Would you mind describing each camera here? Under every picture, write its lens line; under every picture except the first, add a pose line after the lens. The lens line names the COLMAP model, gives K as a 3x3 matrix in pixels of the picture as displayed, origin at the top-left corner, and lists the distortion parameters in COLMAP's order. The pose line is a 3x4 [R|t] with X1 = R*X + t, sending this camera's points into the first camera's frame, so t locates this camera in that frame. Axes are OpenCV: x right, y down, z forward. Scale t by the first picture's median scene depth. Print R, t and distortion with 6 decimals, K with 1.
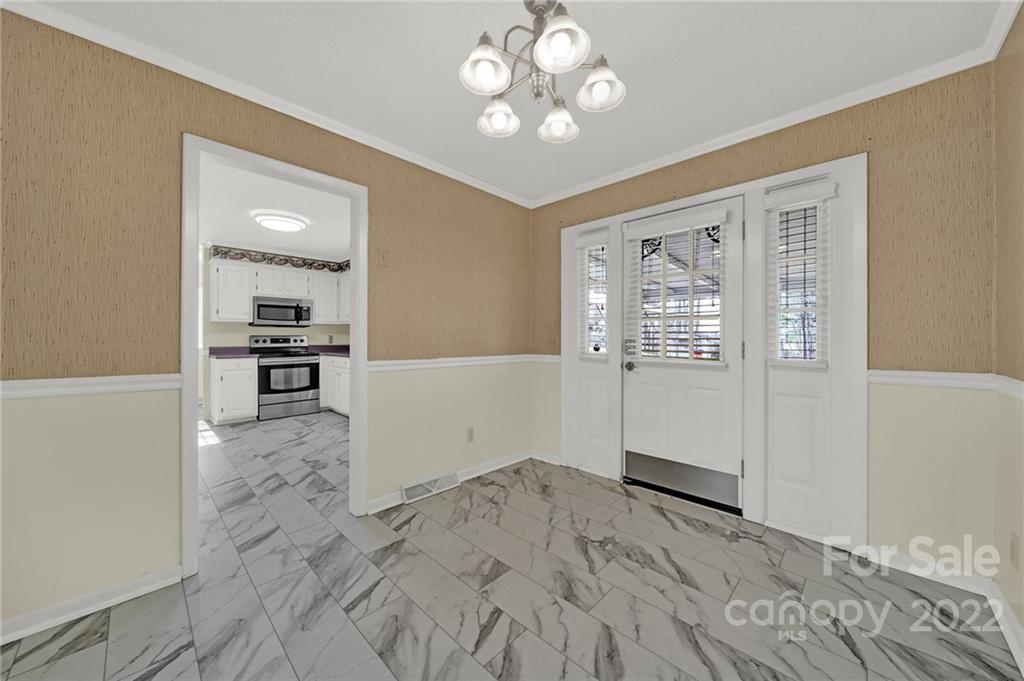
lens RADIAL K [[369.3, 0, 513.4], [0, 369.3, 333.8], [0, 0, 1]] dist [-0.000512, -0.000075]
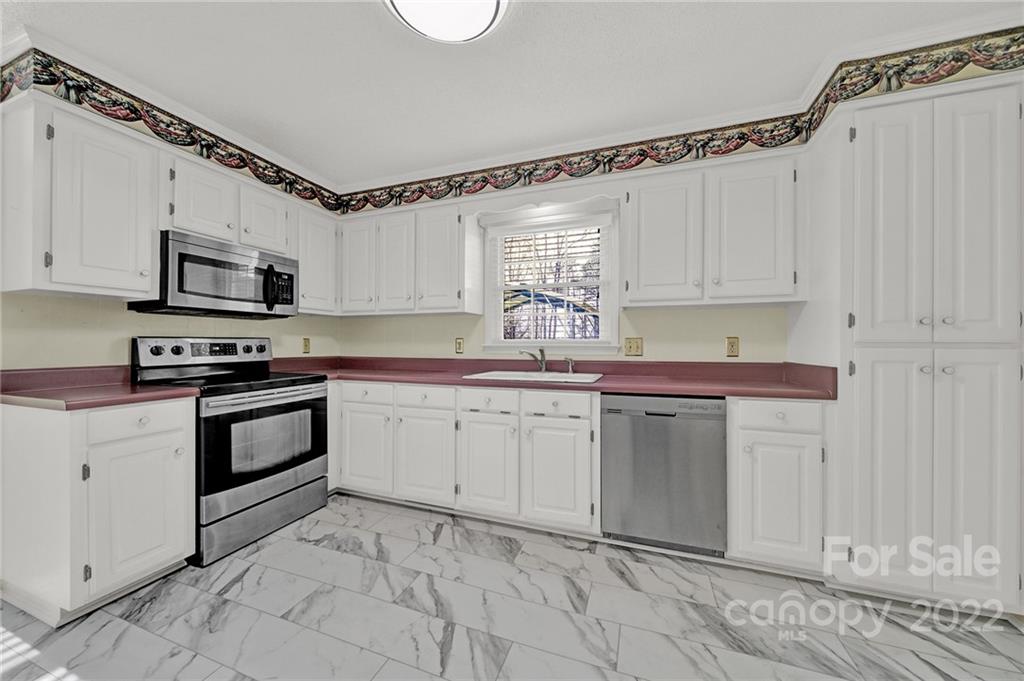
lens RADIAL K [[368.5, 0, 513.4], [0, 368.5, 337.4], [0, 0, 1]] dist [-0.002053, -0.000690]
pose [[0.910859, 0.008415, 0.412633, -0.533707], [-0.006490, 0.999961, -0.006065, 0.006072], [-0.412667, 0.002846, 0.910877, 0.514735]]
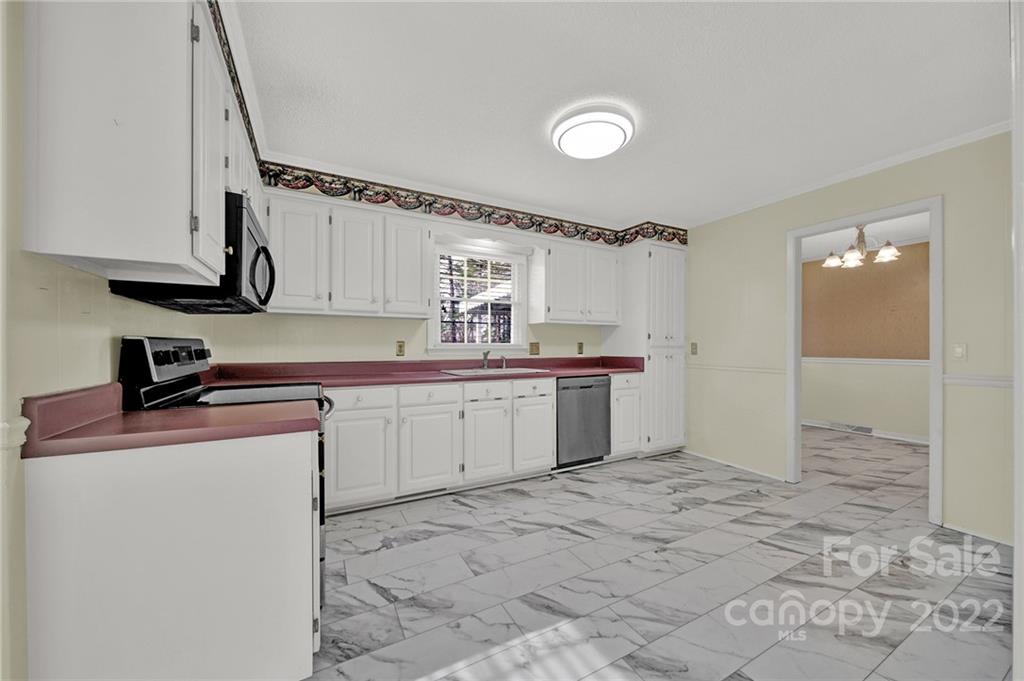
lens RADIAL K [[369.7, 0, 515.1], [0, 369.7, 344.2], [0, 0, 1]] dist [0.000368, 0.000002]
pose [[0.292042, 0.007813, 0.956374, -0.899479], [-0.010858, 0.999929, -0.004853, 0.009402], [-0.956344, -0.008967, 0.292106, 0.717917]]
